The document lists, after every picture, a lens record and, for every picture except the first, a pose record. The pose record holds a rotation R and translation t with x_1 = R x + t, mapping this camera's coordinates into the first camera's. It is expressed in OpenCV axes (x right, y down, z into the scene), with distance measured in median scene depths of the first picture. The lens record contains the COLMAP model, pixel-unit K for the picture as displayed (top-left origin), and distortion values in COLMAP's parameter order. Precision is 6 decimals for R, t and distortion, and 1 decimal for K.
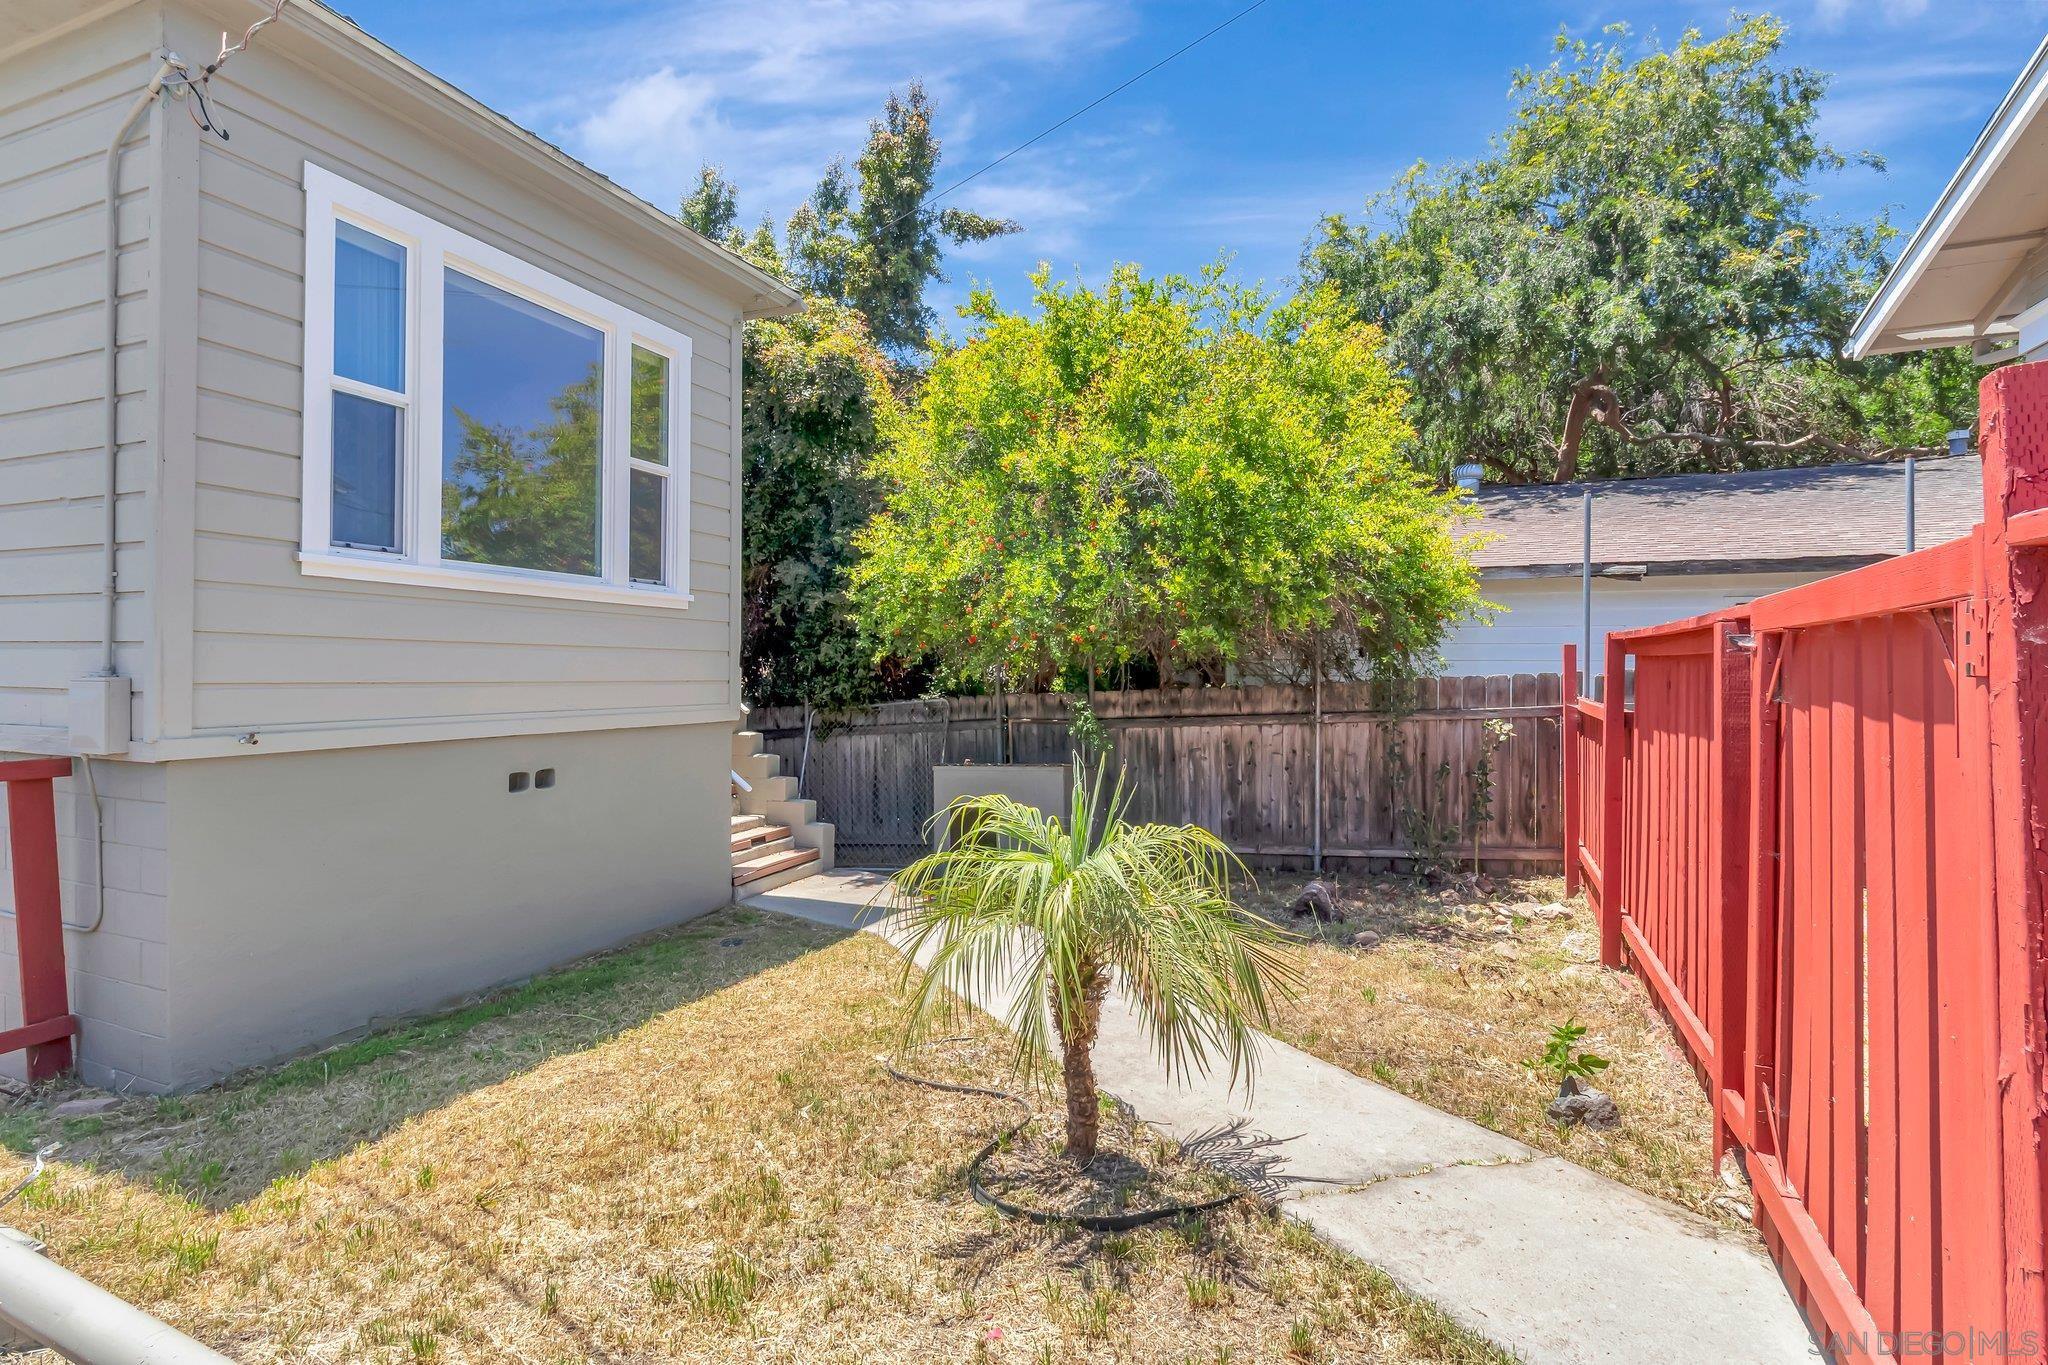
lens RADIAL K [[984.7, 0, 1059.1], [0, 984.7, 669.8], [0, 0, 1]] dist [0.017270, -0.001605]
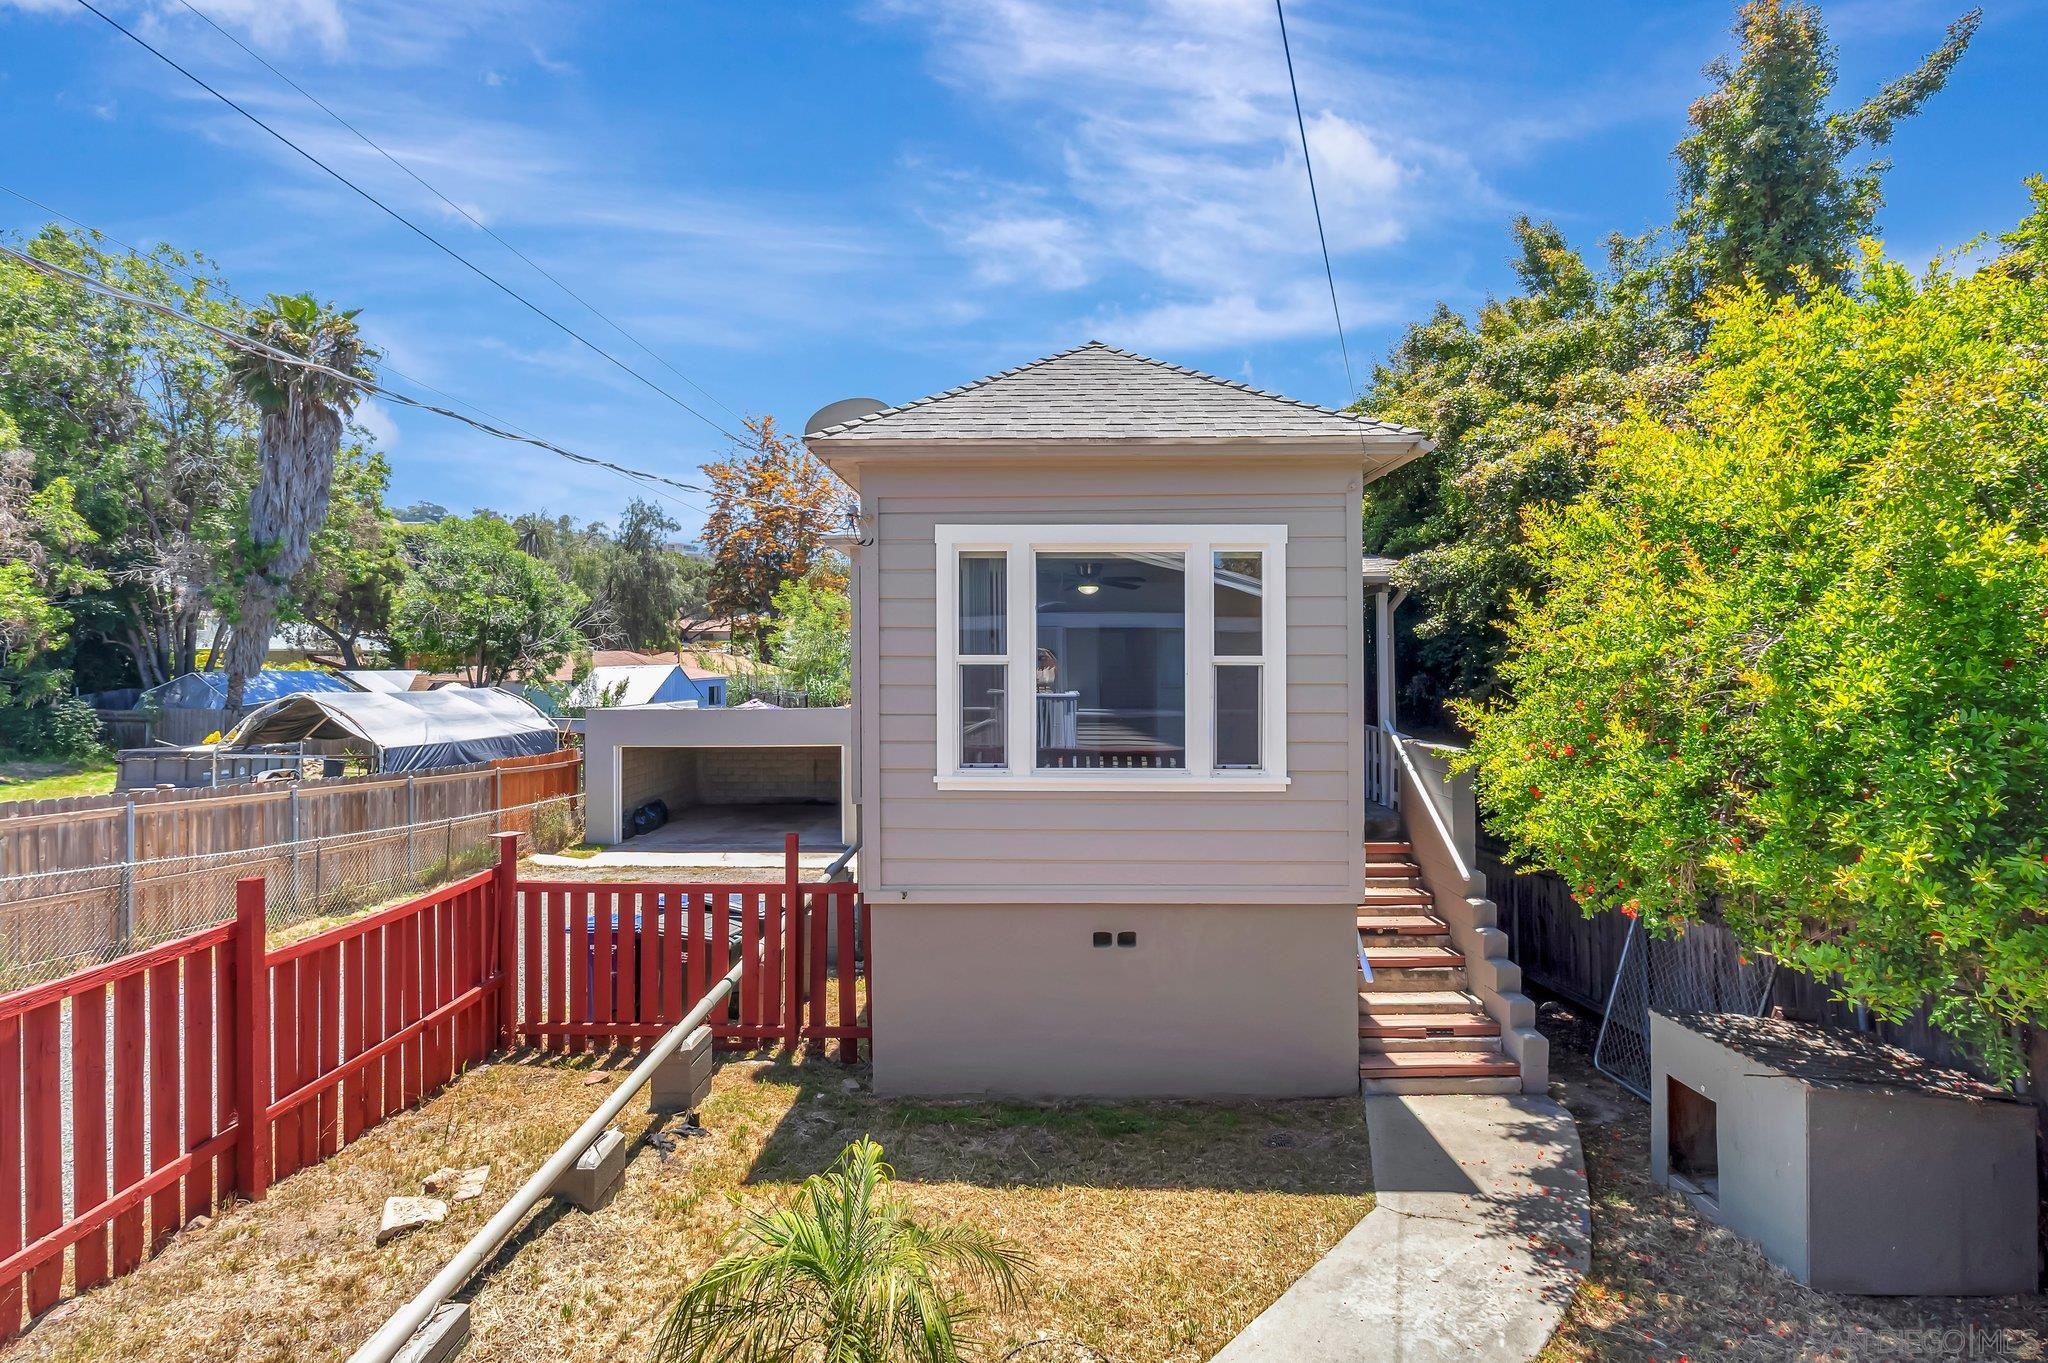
lens RADIAL K [[984.7, 0, 1016.7], [0, 984.7, 672.0], [0, 0, 1]] dist [0.017270, -0.001605]
pose [[0.348710, -0.000609, -0.937231, 0.491957], [0.003725, 0.999993, 0.000737, -0.190387], [0.937223, -0.003748, 0.348709, 0.393796]]
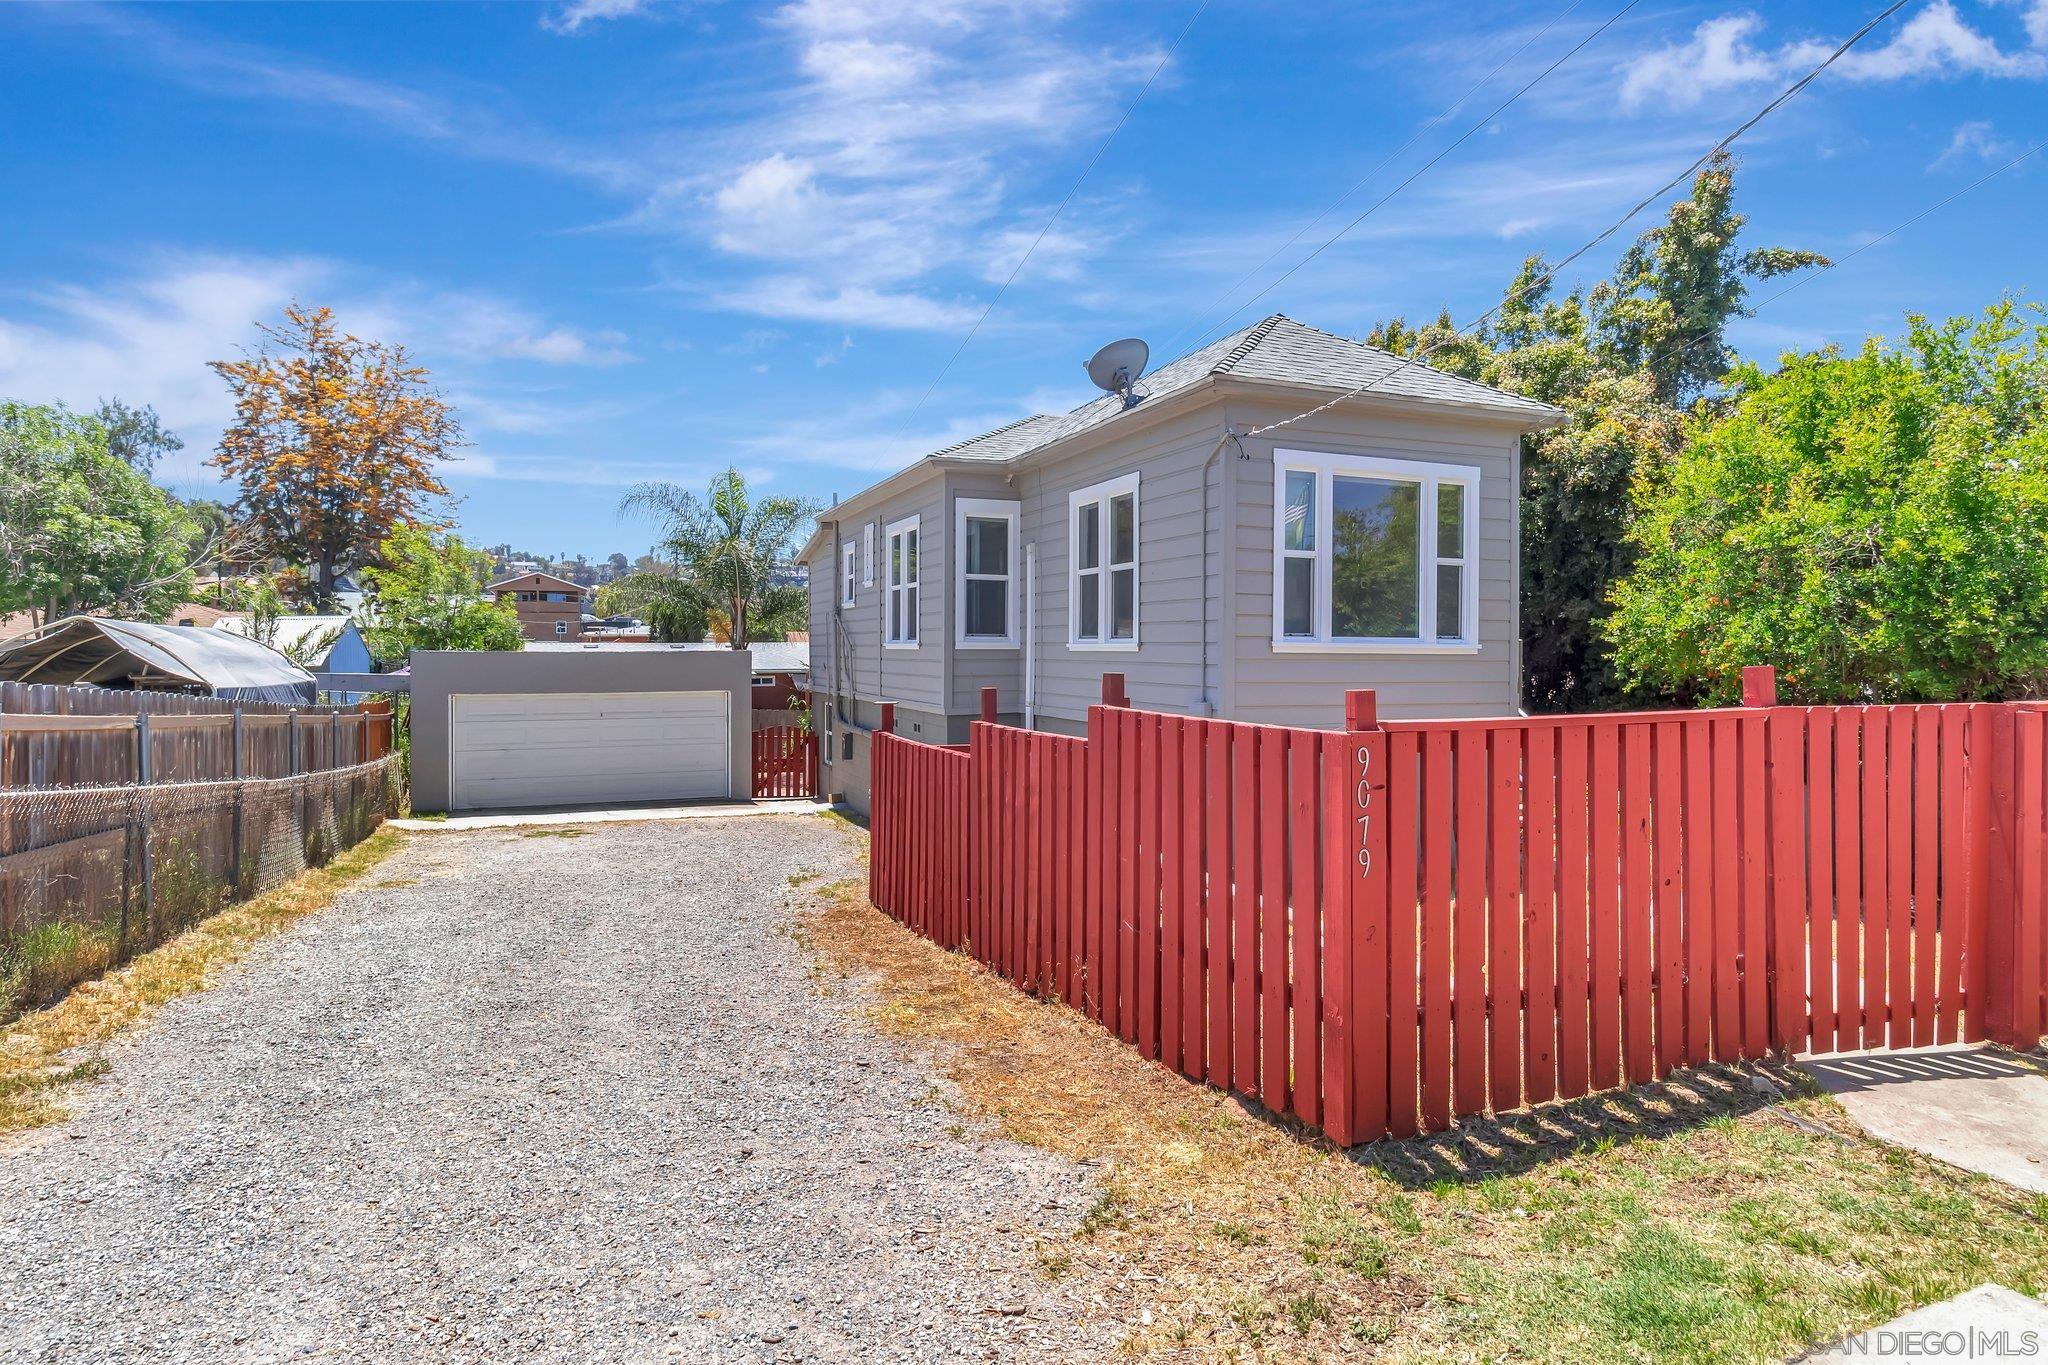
lens RADIAL K [[1145.4, 0, 982.6], [0, 1145.4, 662.1], [0, 0, 1]] dist [0.020149, -0.000488]
pose [[0.679193, 0.000645, -0.733959, 0.380800], [0.003583, 0.999985, 0.004195, -0.059962], [0.733951, -0.005479, 0.679181, -0.702810]]
